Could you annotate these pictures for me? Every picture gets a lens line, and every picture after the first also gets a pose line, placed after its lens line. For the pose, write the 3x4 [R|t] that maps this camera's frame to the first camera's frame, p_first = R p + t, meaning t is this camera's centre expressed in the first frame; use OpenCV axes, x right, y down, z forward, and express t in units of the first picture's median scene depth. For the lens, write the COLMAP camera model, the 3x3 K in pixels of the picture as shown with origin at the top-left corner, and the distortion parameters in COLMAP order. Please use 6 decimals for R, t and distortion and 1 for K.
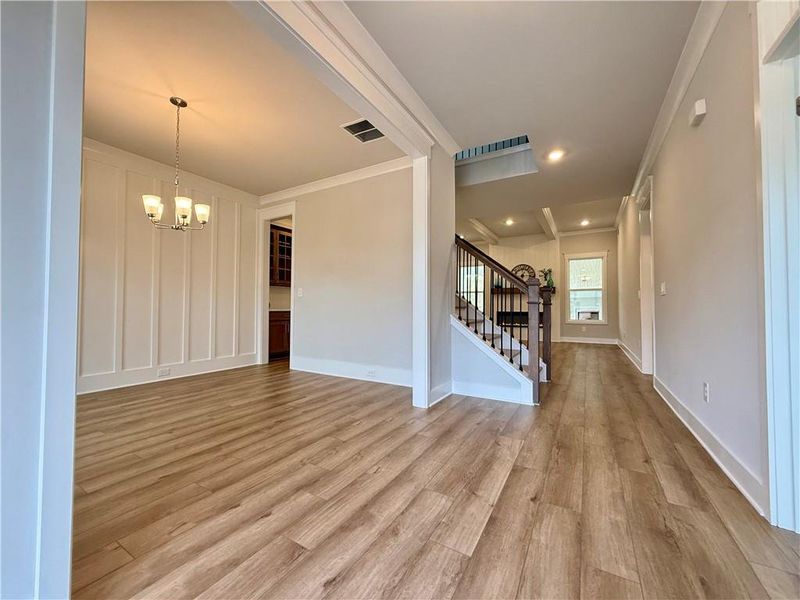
lens RADIAL K [[317.7, 0, 398.8], [0, 317.7, 299.8], [0, 0, 1]] dist [-0.001180, 0.000320]
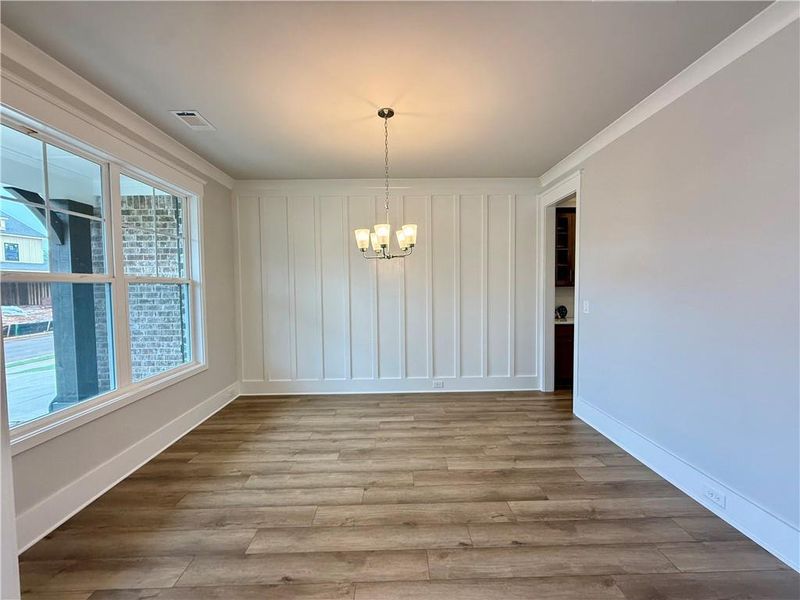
lens RADIAL K [[317.7, 0, 398.8], [0, 317.7, 299.8], [0, 0, 1]] dist [-0.001180, 0.000320]
pose [[0.526316, 0.025331, -0.849911, 0.070632], [0.035126, 0.998055, 0.051498, -0.121377], [0.849563, -0.056958, 0.524403, 0.438088]]
